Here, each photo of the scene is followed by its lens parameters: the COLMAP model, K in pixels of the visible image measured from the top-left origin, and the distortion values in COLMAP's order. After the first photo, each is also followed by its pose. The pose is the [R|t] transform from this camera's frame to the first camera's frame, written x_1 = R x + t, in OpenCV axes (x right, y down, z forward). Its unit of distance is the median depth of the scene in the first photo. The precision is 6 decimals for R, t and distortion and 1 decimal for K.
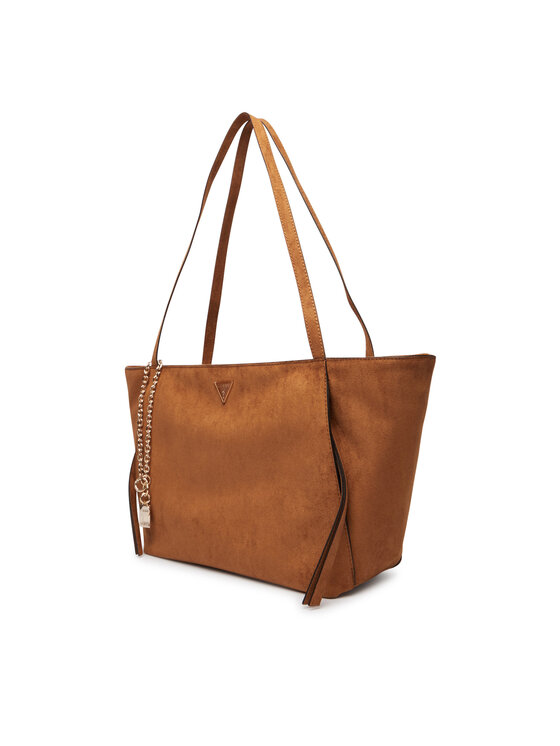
lens RADIAL K [[500.2, 0, 279.5], [0, 500.2, 350.0], [0, 0, 1]] dist [-0.000904, 0.000122]
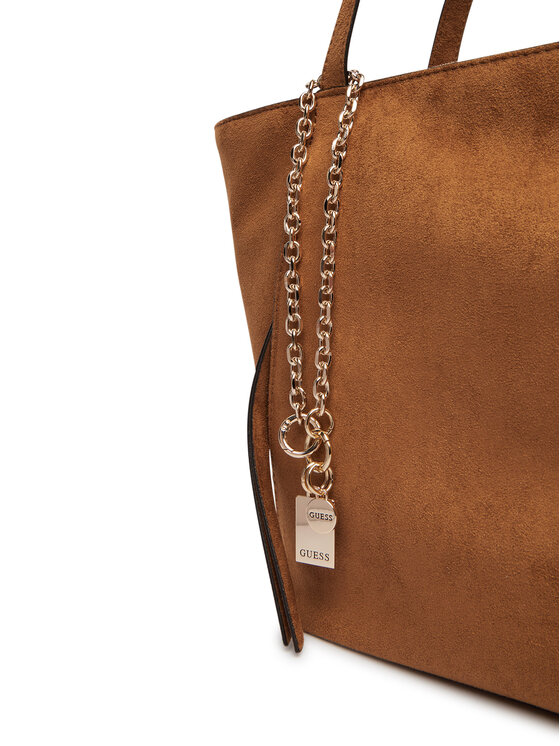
lens RADIAL K [[500.2, 0, 279.5], [0, 500.2, 350.0], [0, 0, 1]] dist [-0.000904, 0.000122]
pose [[0.996469, 0.045544, 0.070533, -0.375090], [-0.052554, 0.993502, 0.100952, 0.215243], [-0.065477, -0.104302, 0.992388, 0.810787]]
